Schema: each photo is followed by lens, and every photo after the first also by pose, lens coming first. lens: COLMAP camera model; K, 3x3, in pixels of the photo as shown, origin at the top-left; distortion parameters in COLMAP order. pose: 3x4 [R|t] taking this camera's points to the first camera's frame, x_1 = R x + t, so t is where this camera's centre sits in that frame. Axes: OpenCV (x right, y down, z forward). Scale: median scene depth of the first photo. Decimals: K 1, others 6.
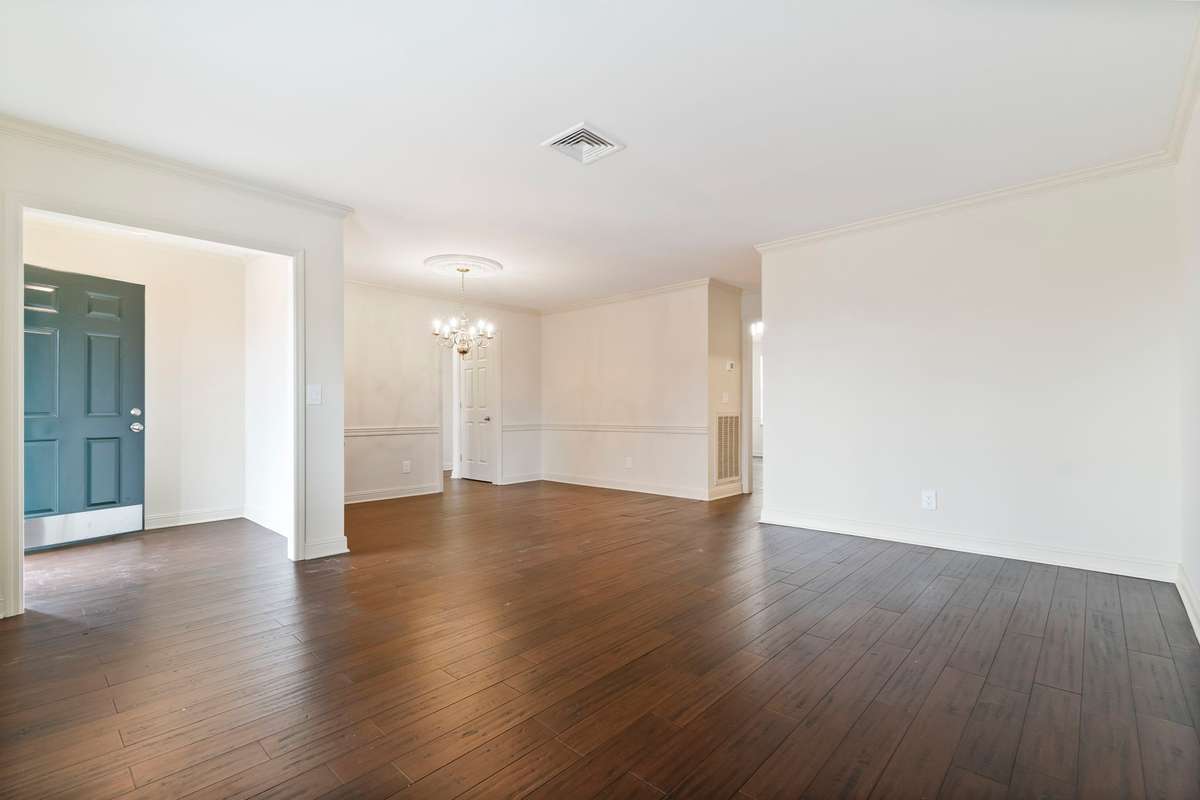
lens RADIAL K [[534.4, 0, 602.1], [0, 534.4, 413.3], [0, 0, 1]] dist [0.001830, 0.000192]
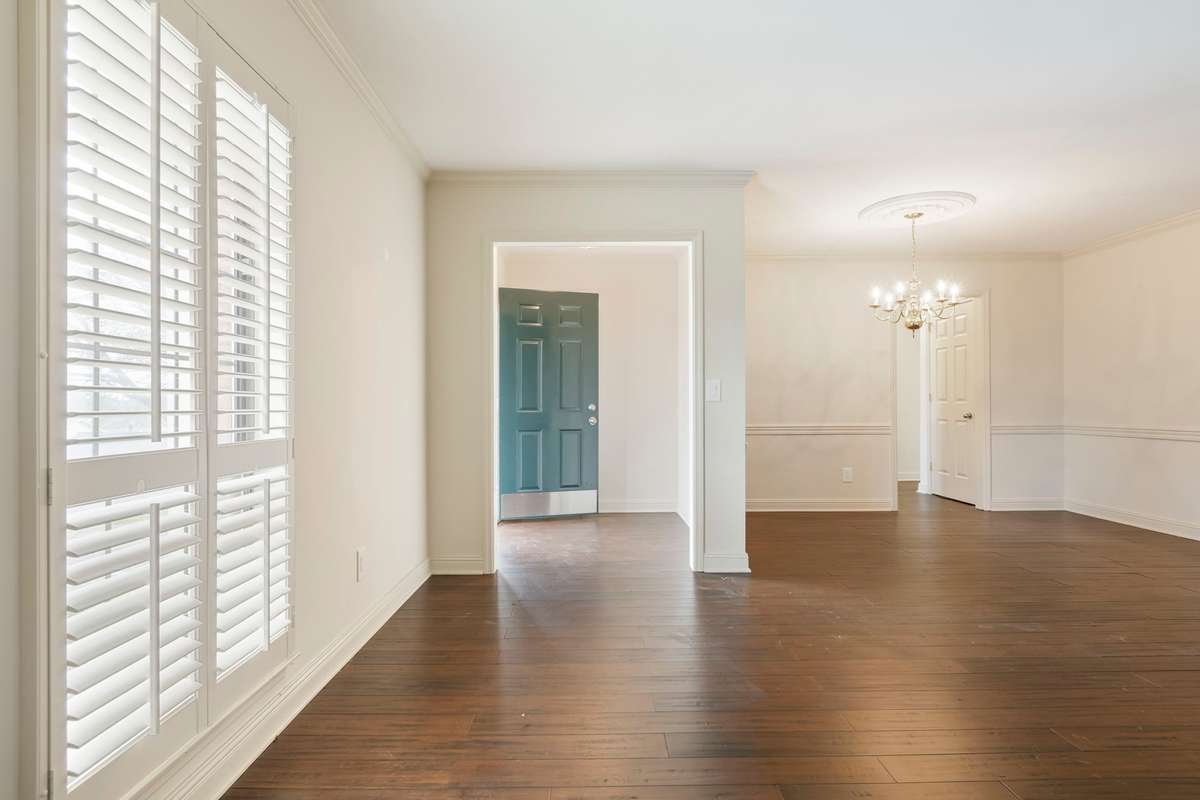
lens RADIAL K [[602.4, 0, 596.1], [0, 602.4, 404.2], [0, 0, 1]] dist [0.000571, 0.000251]
pose [[0.687483, 0.002046, -0.726197, 0.043148], [-0.001285, 0.999998, 0.001601, -0.008991], [0.726199, -0.000168, 0.687484, 0.113545]]
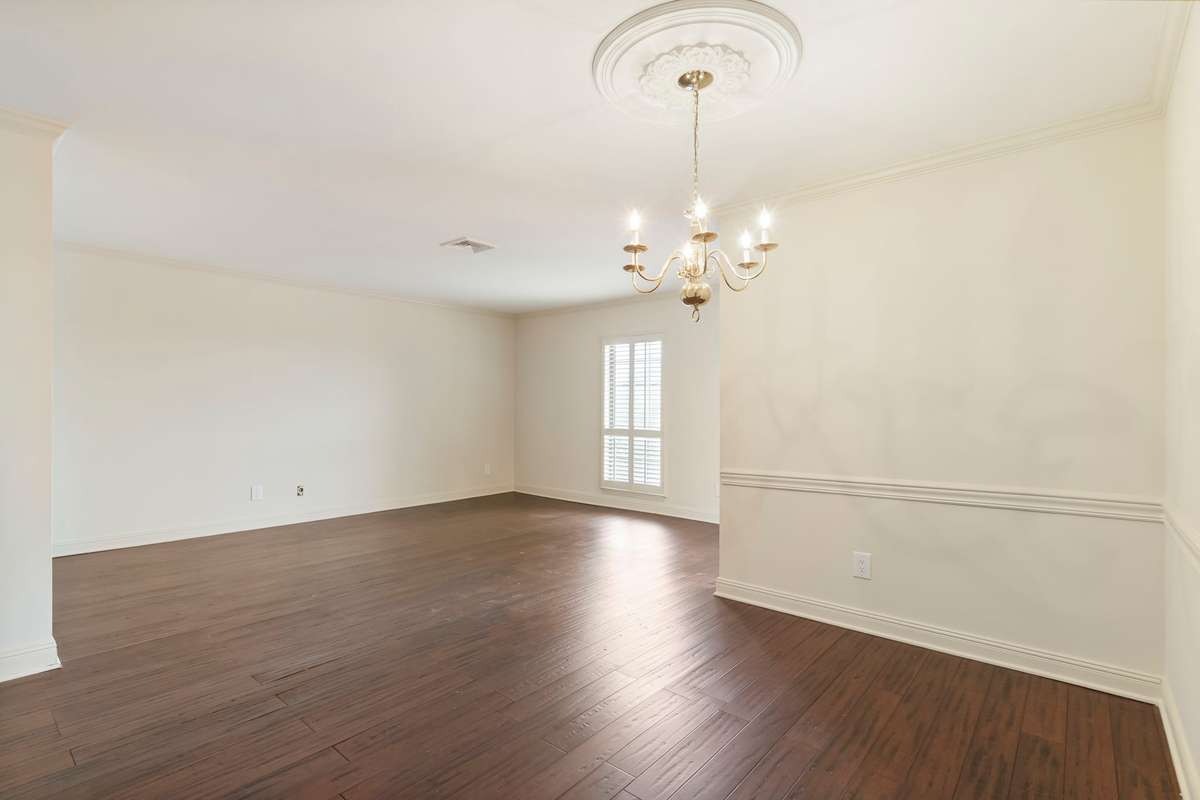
lens RADIAL K [[569.4, 0, 617.5], [0, 569.4, 405.1], [0, 0, 1]] dist [0.002338, 0.000387]
pose [[-0.997675, -0.002706, -0.068095, -0.180229], [-0.002740, 0.999996, 0.000406, -0.042006], [0.068094, 0.000591, -0.997679, 1.417181]]
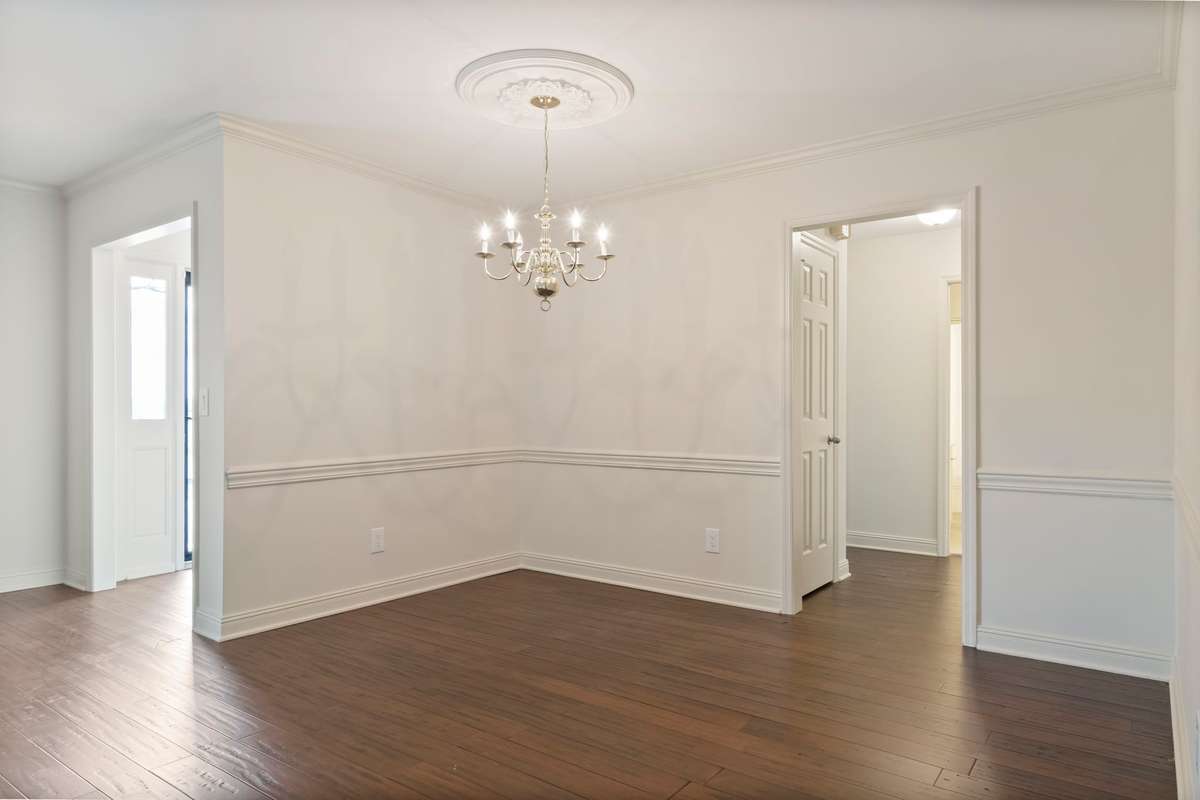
lens RADIAL K [[737.2, 0, 602.6], [0, 737.2, 407.5], [0, 0, 1]] dist [0.005936, 0.001701]
pose [[0.118674, 0.001976, -0.992931, 0.344924], [-0.009293, 0.999956, 0.000879, -0.022929], [0.992890, 0.009123, 0.118687, 0.991049]]
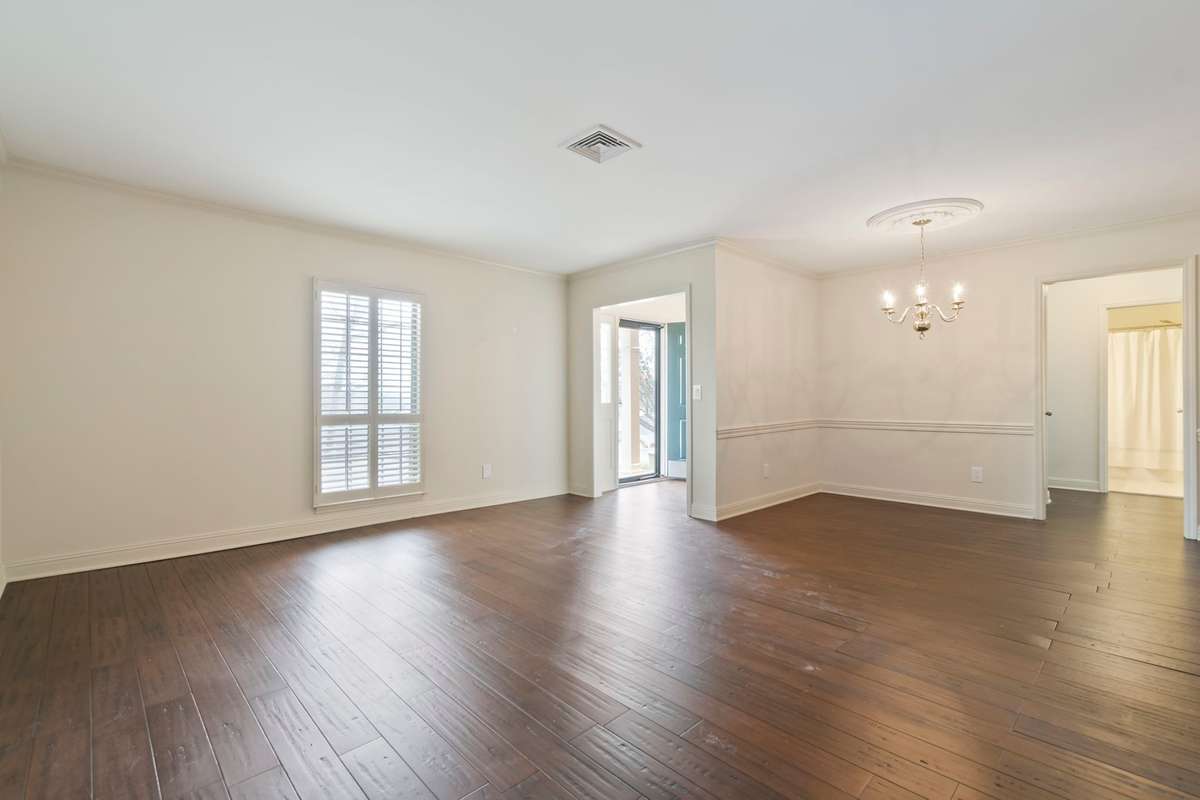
lens RADIAL K [[527.2, 0, 600.0], [0, 527.2, 400.0], [0, 0, 1]] dist [0.001799, -0.000209]
pose [[-0.051158, 0.007279, -0.998664, 0.532588], [-0.000976, 0.999973, 0.007338, -0.017597], [0.998690, 0.001350, -0.051149, 0.584508]]
